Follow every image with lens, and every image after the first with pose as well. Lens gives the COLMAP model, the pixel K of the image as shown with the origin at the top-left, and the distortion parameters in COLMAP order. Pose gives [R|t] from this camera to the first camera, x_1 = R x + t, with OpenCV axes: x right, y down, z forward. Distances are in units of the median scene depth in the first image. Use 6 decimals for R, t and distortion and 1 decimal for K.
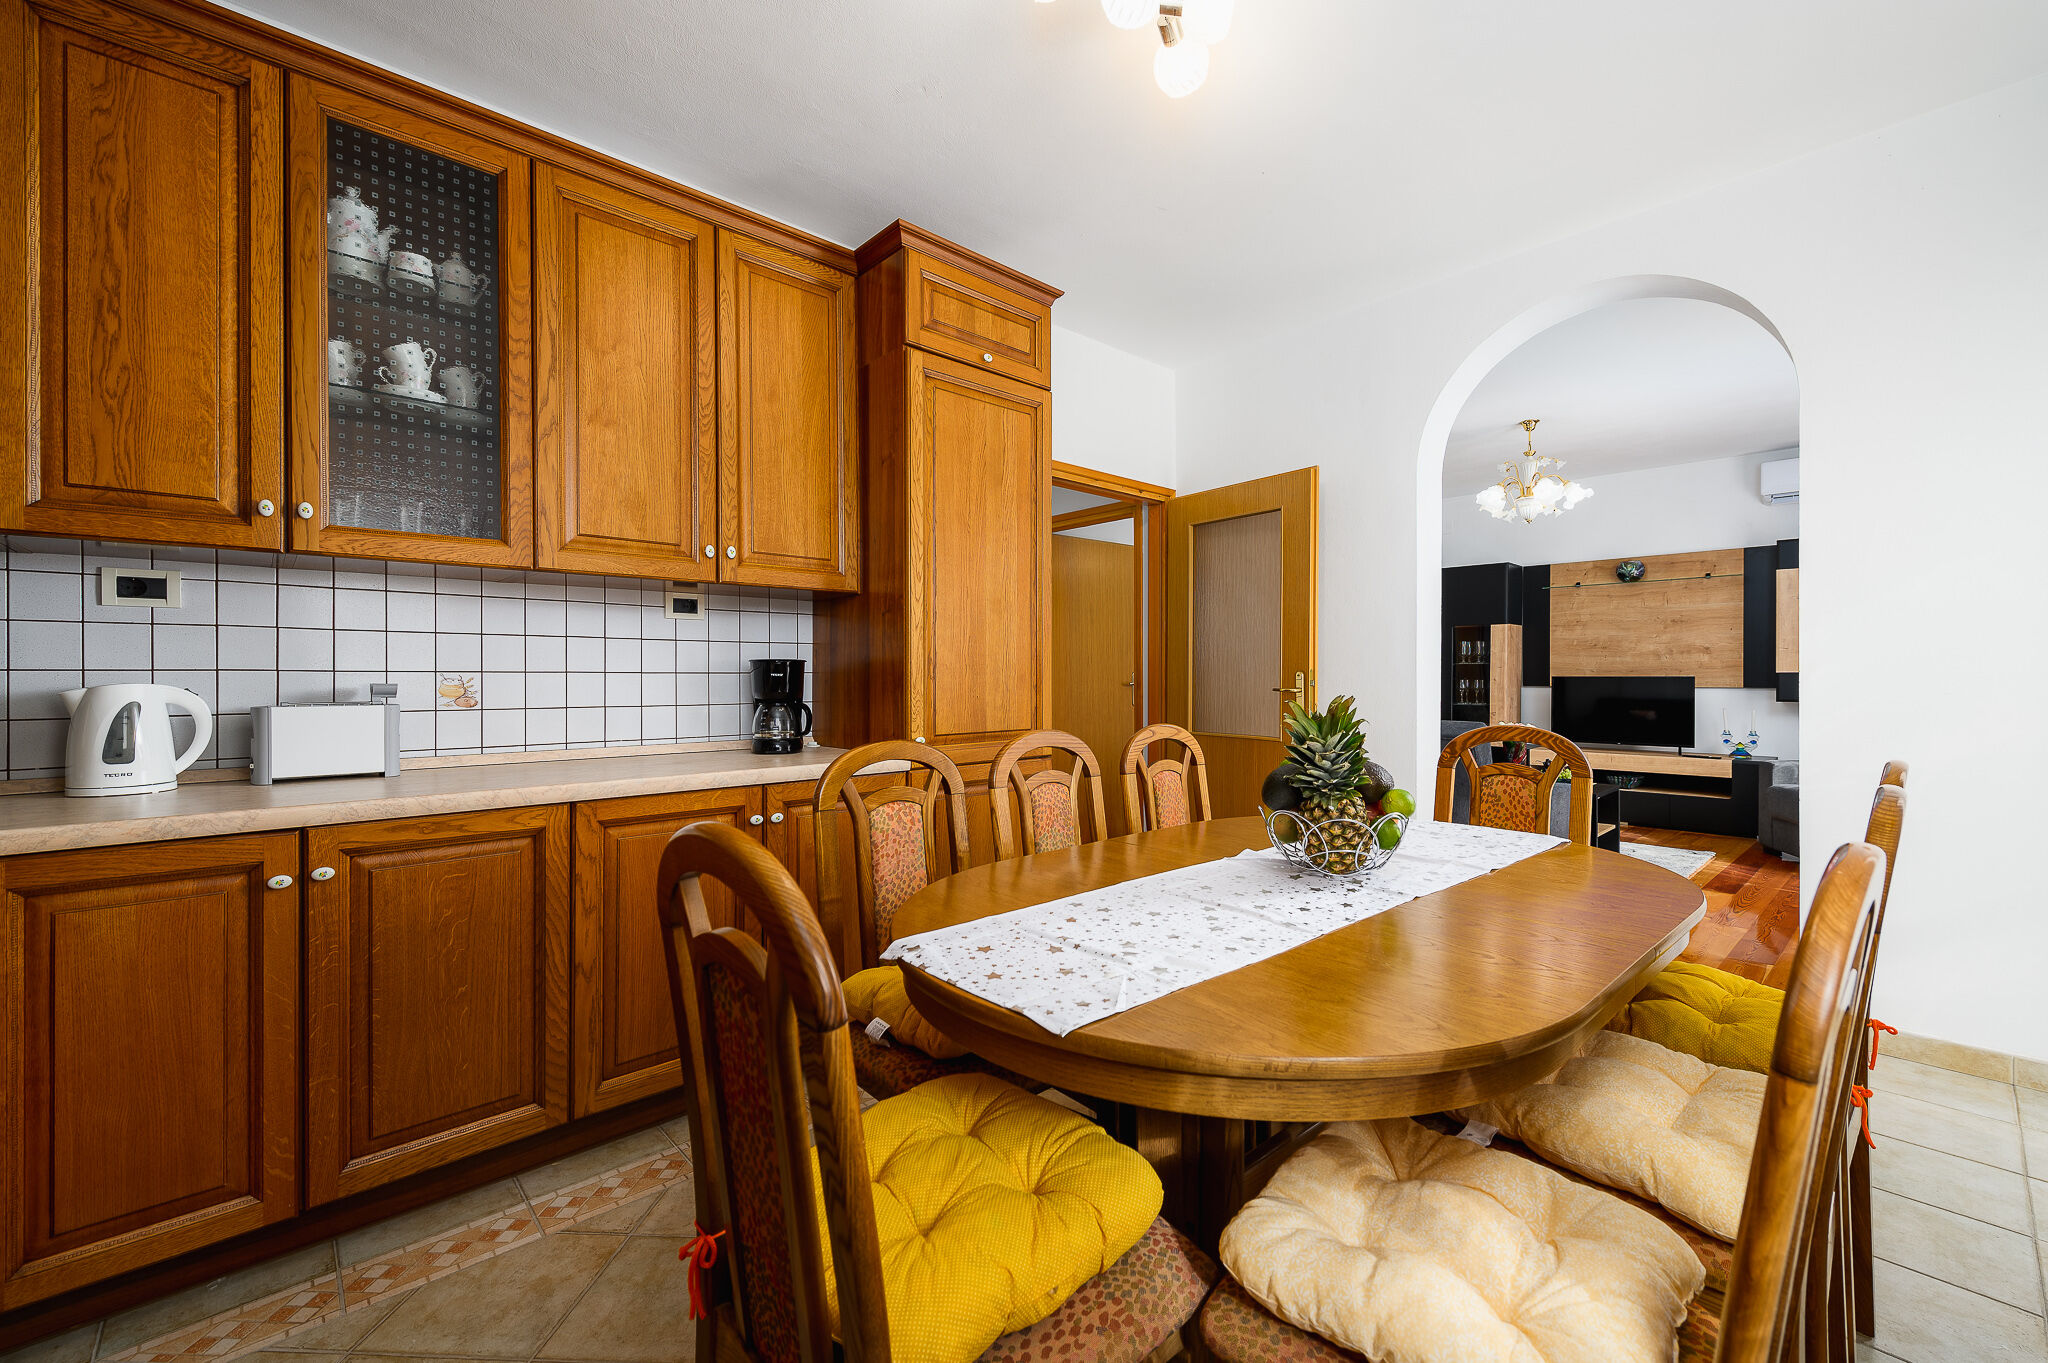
lens RADIAL K [[839.2, 0, 1024.0], [0, 839.2, 681.5], [0, 0, 1]] dist [0.002685, -0.000151]
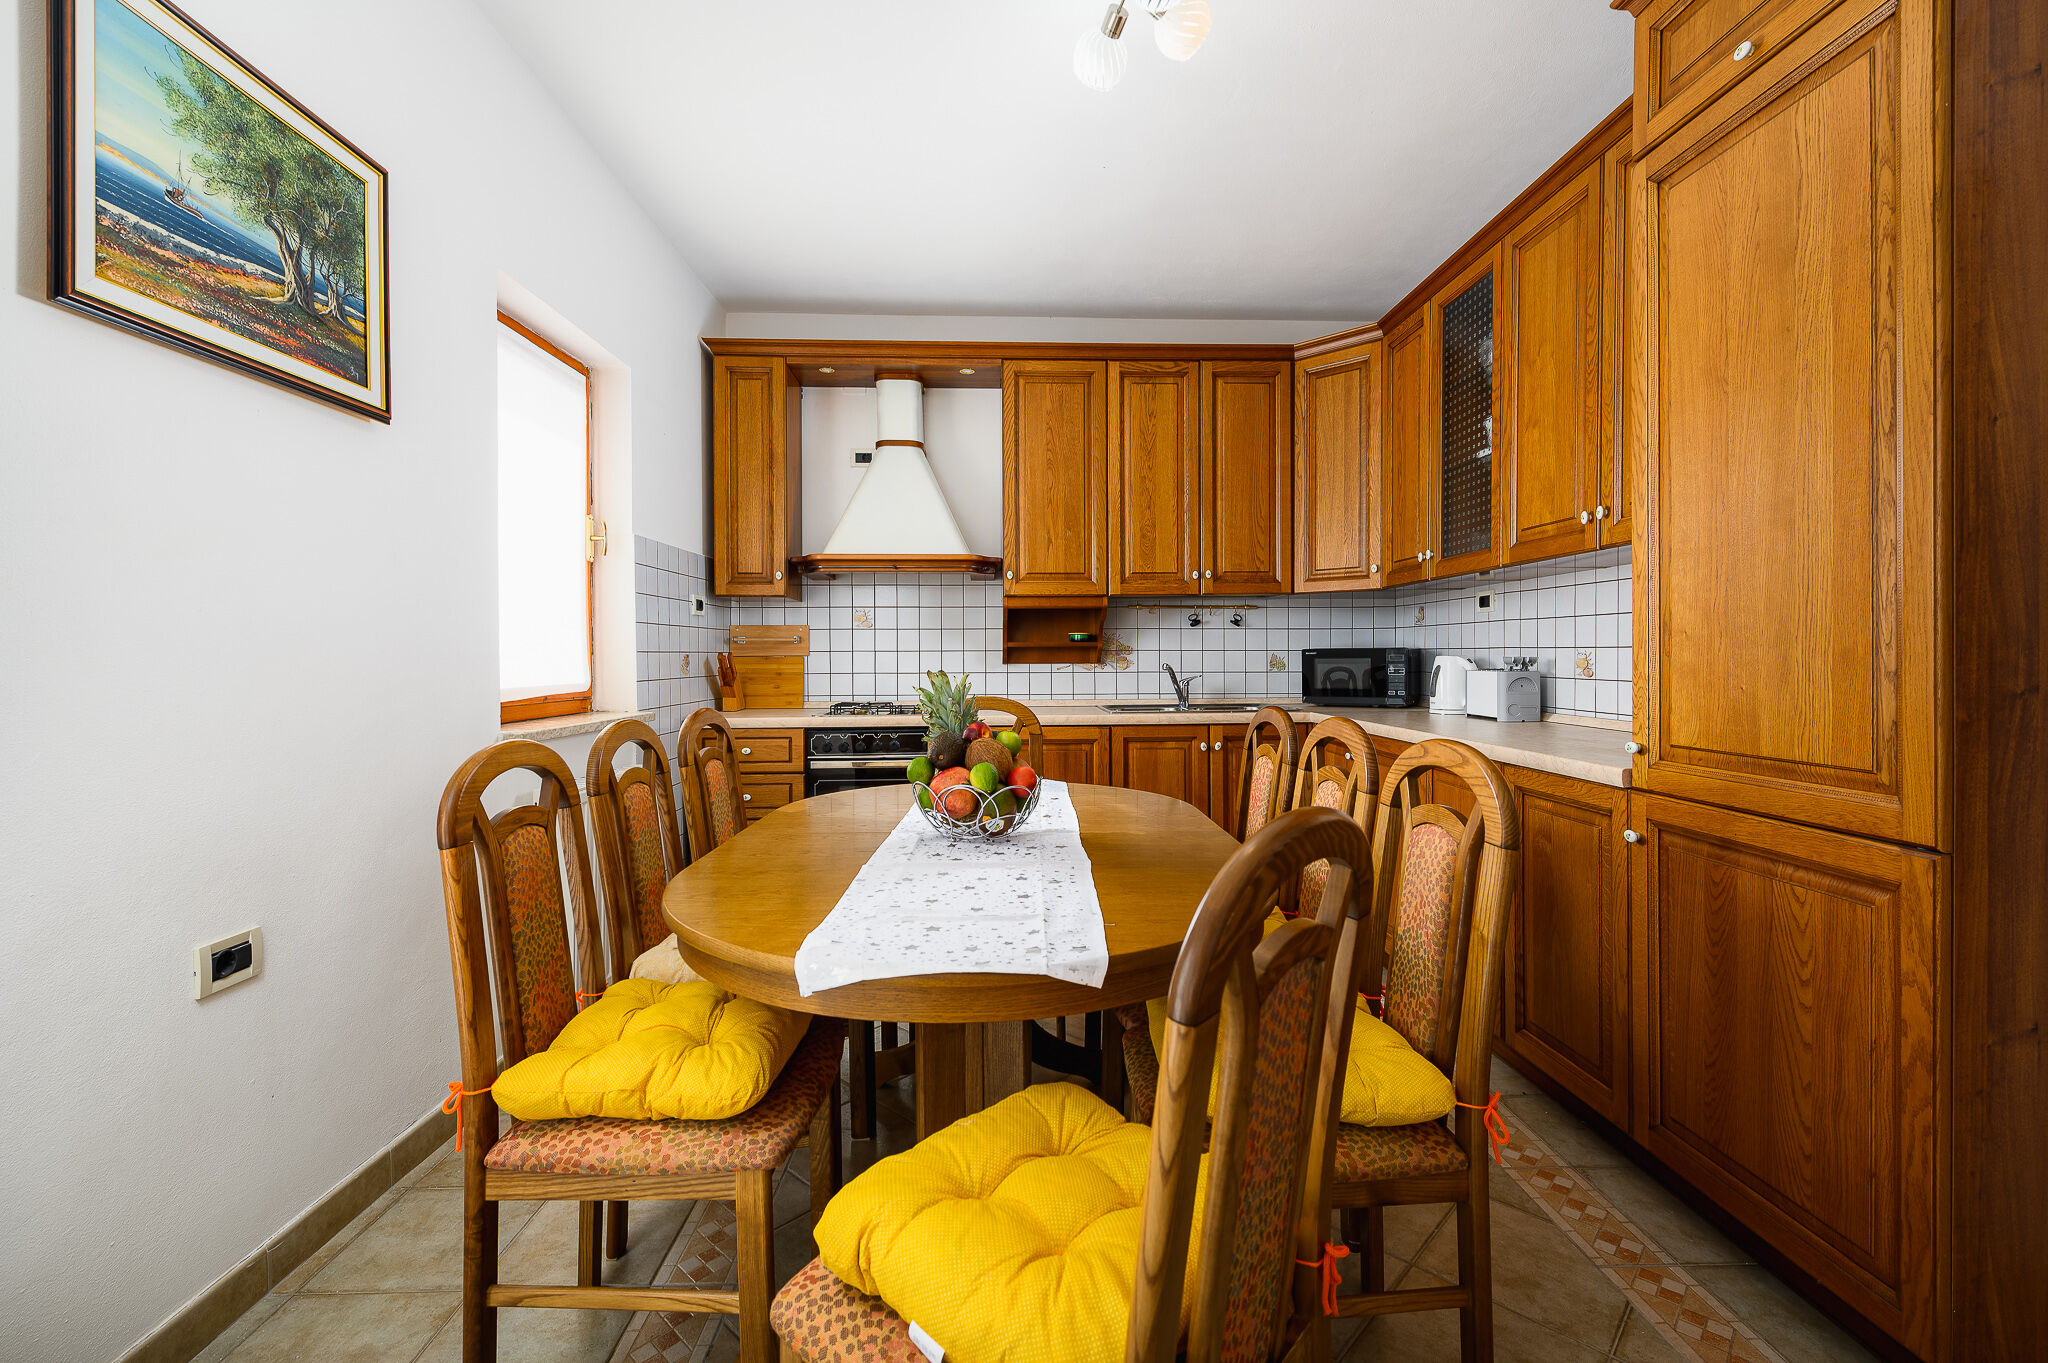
lens RADIAL K [[898.1, 0, 1036.0], [0, 898.1, 671.4], [0, 0, 1]] dist [0.019268, -0.012359]
pose [[-0.646738, 0.018325, -0.762492, 1.010909], [0.001894, 0.999747, 0.022420, -0.009136], [0.762710, 0.013056, -0.646609, 1.516974]]
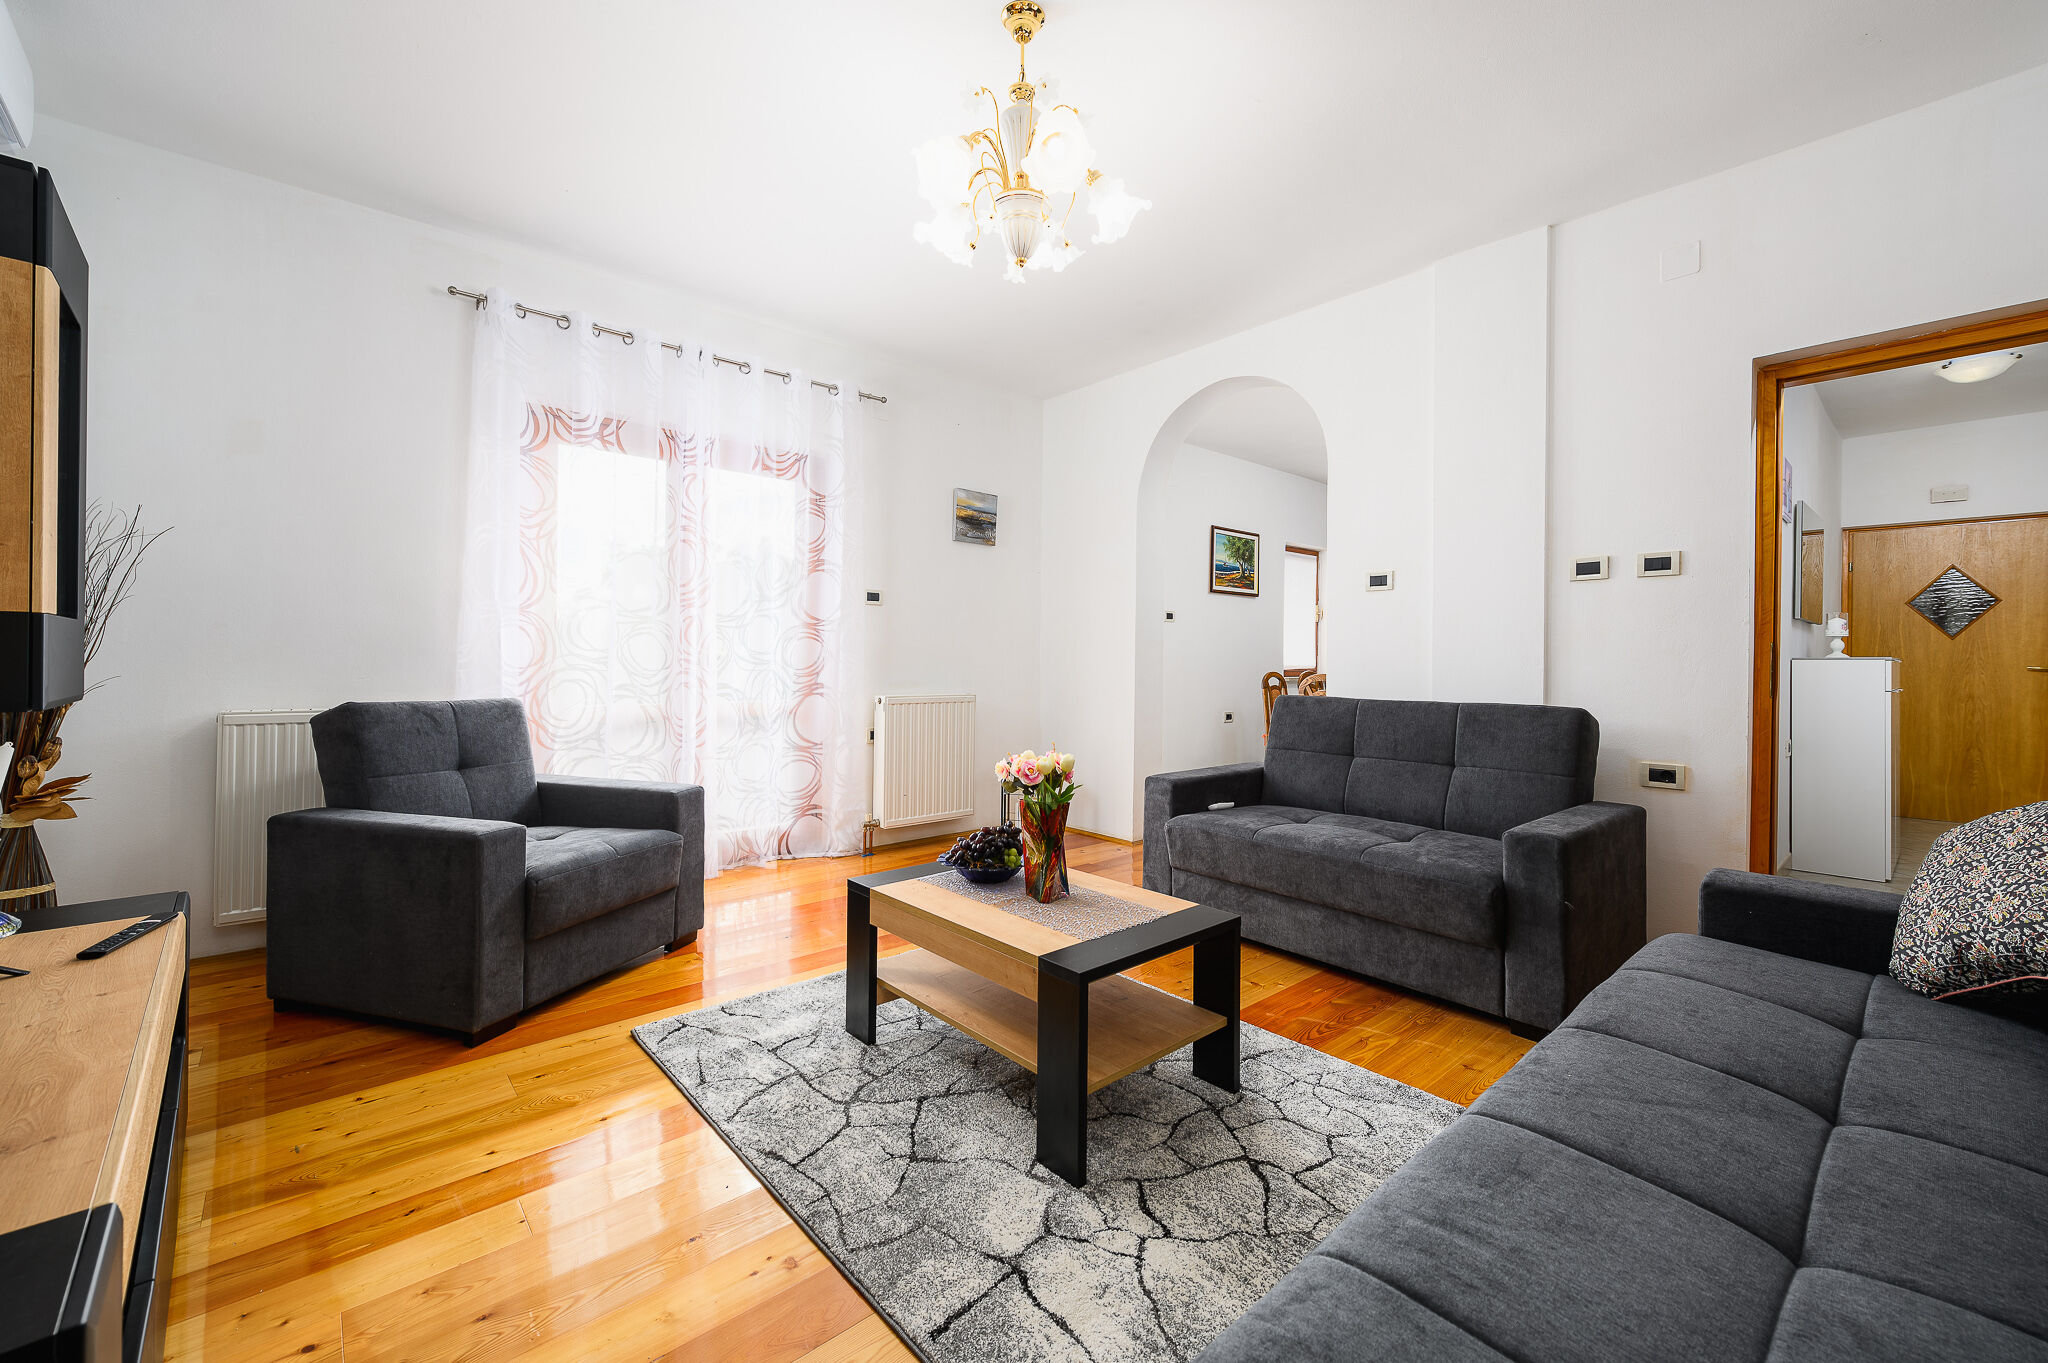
lens RADIAL K [[822.5, 0, 1025.9], [0, 822.5, 656.0], [0, 0, 1]] dist [0.001532, 0.000011]
pose [[-0.999911, -0.007829, 0.010845, 1.705851], [-0.007821, 0.999969, 0.000765, 0.005291], [-0.010850, 0.000680, -0.999941, 4.019817]]
